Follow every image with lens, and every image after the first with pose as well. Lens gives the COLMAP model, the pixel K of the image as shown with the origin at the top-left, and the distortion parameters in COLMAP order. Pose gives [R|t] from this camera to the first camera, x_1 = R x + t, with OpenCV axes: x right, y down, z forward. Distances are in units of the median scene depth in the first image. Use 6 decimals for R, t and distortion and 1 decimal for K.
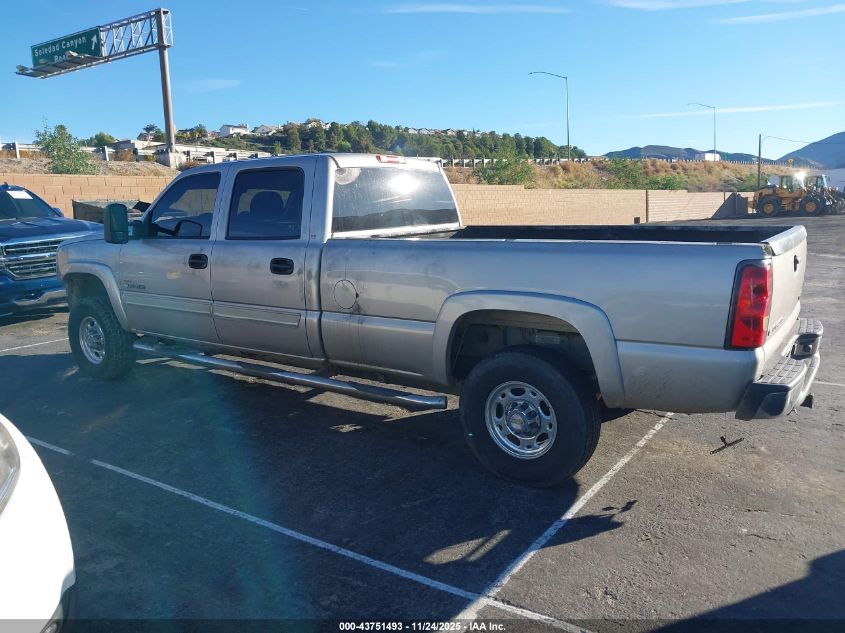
lens RADIAL K [[647.2, 0, 422.5], [0, 647.2, 316.5], [0, 0, 1]] dist [0.009109, 0.001658]
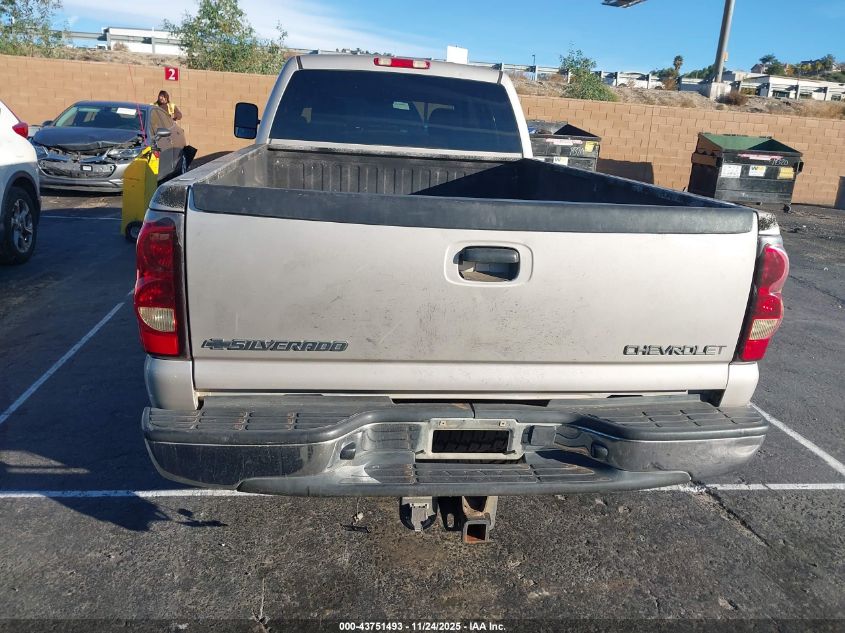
lens RADIAL K [[647.2, 0, 422.5], [0, 647.2, 316.5], [0, 0, 1]] dist [0.009109, 0.001658]
pose [[0.676053, 0.278386, -0.682242, 0.971234], [-0.211894, 0.960226, 0.181845, -0.129459], [0.705729, 0.021626, 0.708152, 0.677098]]
